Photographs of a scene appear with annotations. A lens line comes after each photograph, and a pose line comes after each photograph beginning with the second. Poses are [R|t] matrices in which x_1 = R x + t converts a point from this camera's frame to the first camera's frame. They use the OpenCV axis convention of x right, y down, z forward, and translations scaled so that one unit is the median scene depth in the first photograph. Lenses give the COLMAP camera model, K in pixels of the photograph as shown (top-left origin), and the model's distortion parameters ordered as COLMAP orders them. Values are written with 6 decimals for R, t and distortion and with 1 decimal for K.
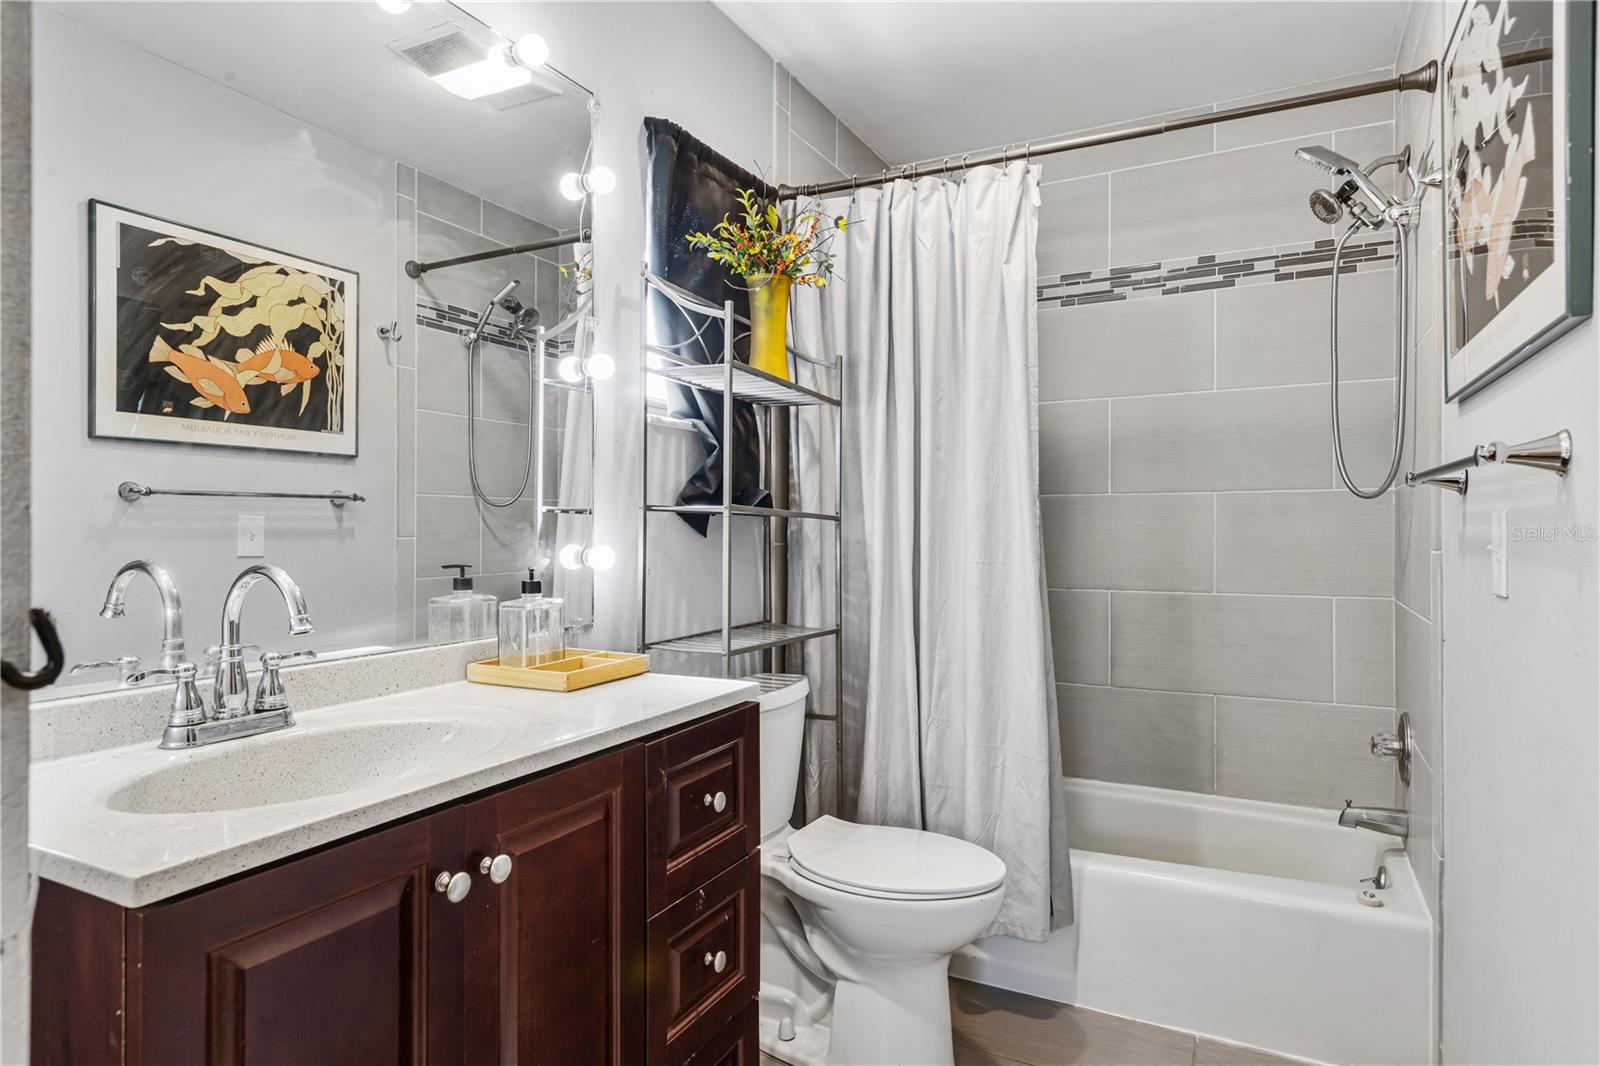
lens RADIAL K [[905.8, 0, 800.2], [0, 905.8, 530.1], [0, 0, 1]] dist [0.008502, -0.001475]
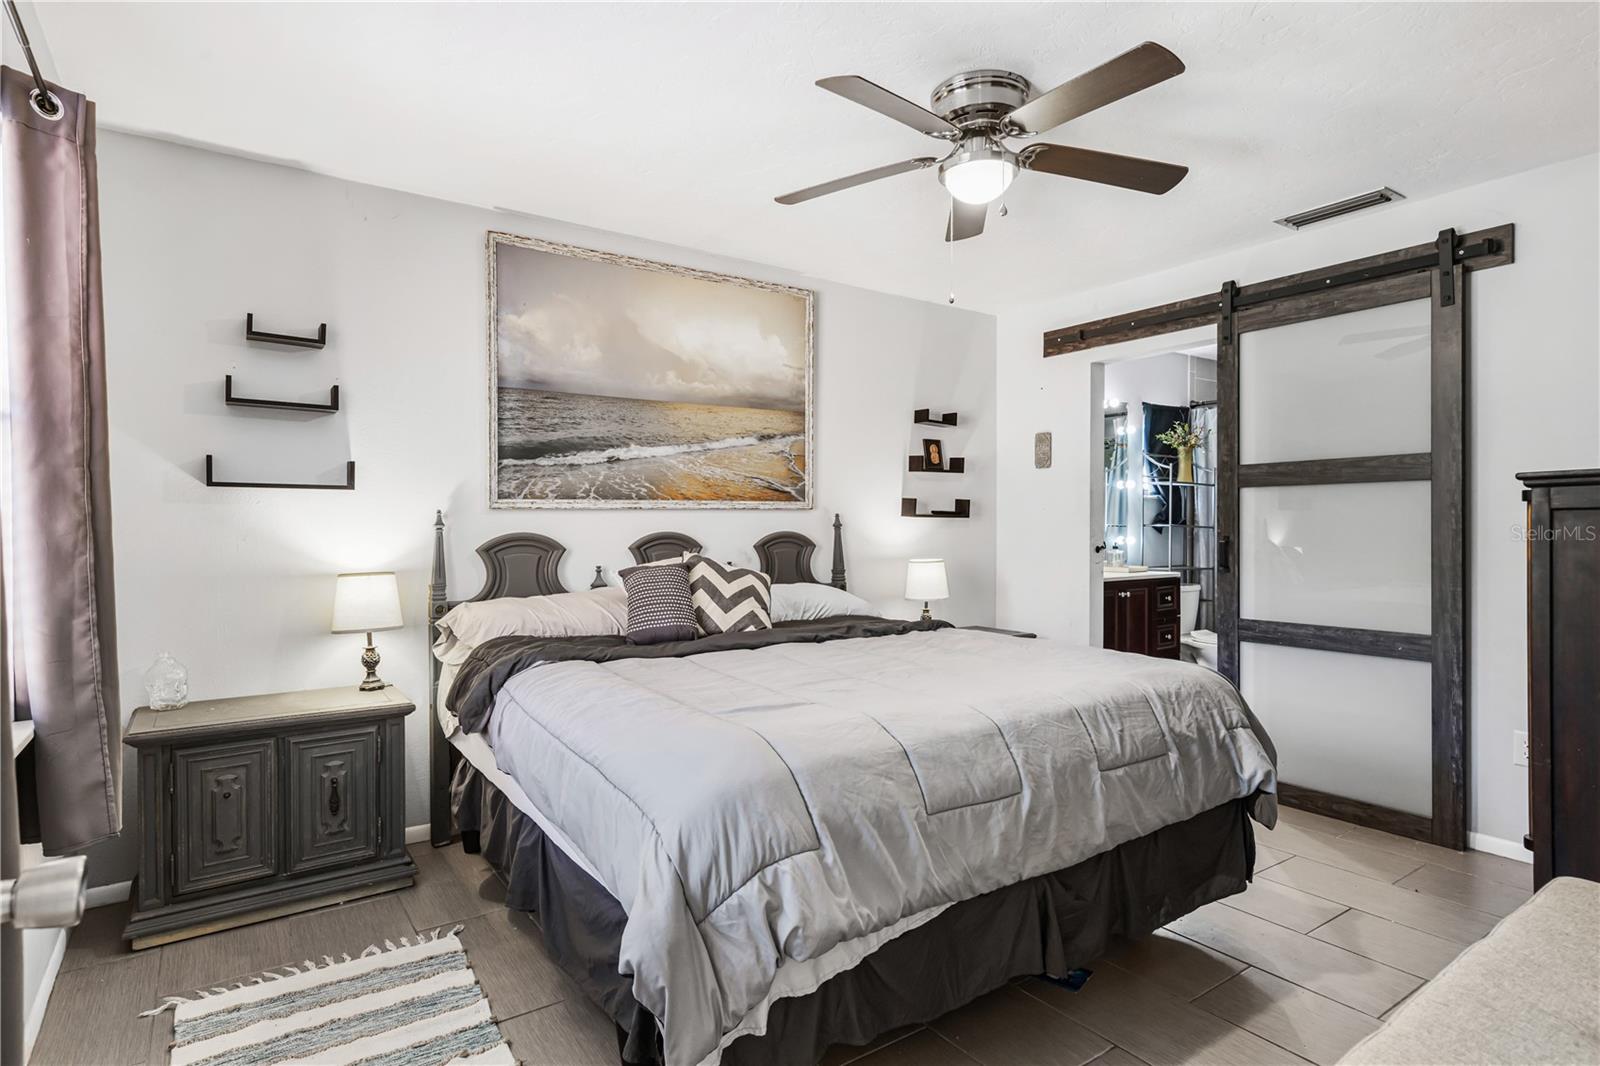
lens RADIAL K [[823.5, 0, 838.1], [0, 823.5, 531.0], [0, 0, 1]] dist [0.007392, 0.000890]
pose [[0.898850, 0.001507, -0.438254, 0.127670], [0.001380, 0.999979, 0.006268, -0.023498], [0.438254, -0.006239, 0.898829, -1.926549]]
